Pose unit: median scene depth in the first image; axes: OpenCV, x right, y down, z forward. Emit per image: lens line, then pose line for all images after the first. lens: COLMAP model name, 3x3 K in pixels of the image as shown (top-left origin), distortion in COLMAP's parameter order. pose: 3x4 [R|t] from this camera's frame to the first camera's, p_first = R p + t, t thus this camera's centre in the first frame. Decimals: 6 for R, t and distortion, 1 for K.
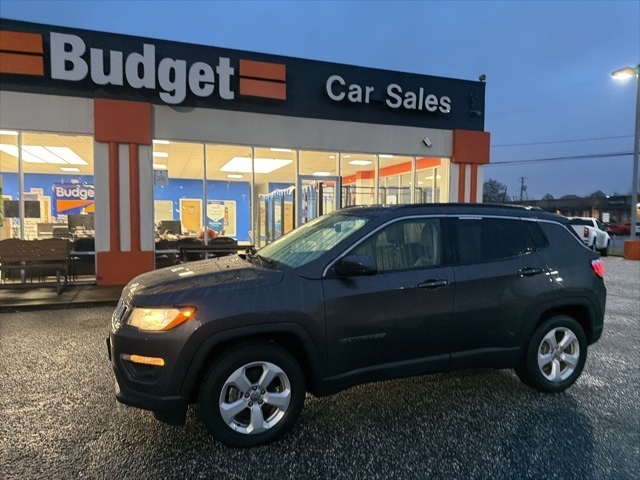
lens RADIAL K [[448.6, 0, 324.0], [0, 448.6, 245.9], [0, 0, 1]] dist [0.047634, -0.055196]
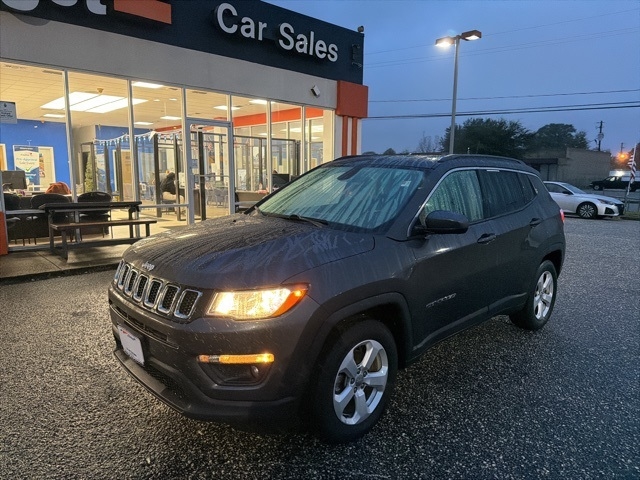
lens RADIAL K [[448.6, 0, 324.1], [0, 448.6, 245.7], [0, 0, 1]] dist [0.047634, -0.055196]
pose [[0.919217, -0.056786, 0.389634, -0.181670], [0.016107, 0.994141, 0.106888, -0.004204], [-0.393421, -0.091977, 0.914746, 0.092220]]
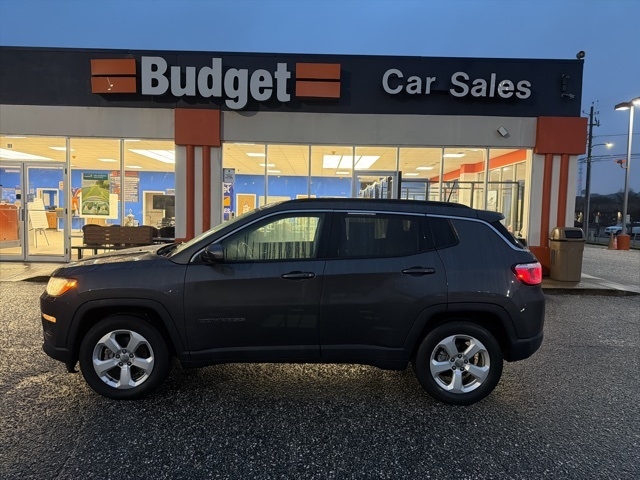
lens RADIAL K [[448.6, 0, 318.9], [0, 448.6, 244.7], [0, 0, 1]] dist [0.047634, -0.055196]
pose [[0.937514, 0.042286, -0.345368, 0.249833], [-0.039895, 0.999105, 0.014032, -0.001318], [0.345653, 0.000623, 0.938362, 0.018594]]
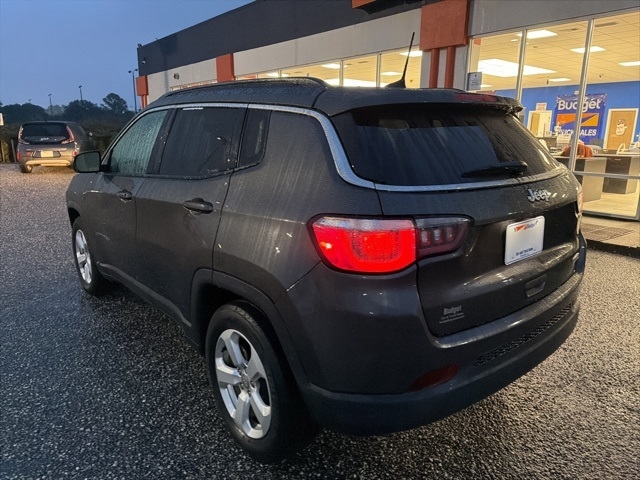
lens RADIAL K [[448.6, 0, 320.8], [0, 448.6, 245.5], [0, 0, 1]] dist [0.047634, -0.055196]
pose [[0.326017, 0.228564, -0.917317, 0.436449], [-0.066442, 0.973473, 0.218943, -0.011008], [0.943026, -0.010430, 0.332555, 0.412256]]
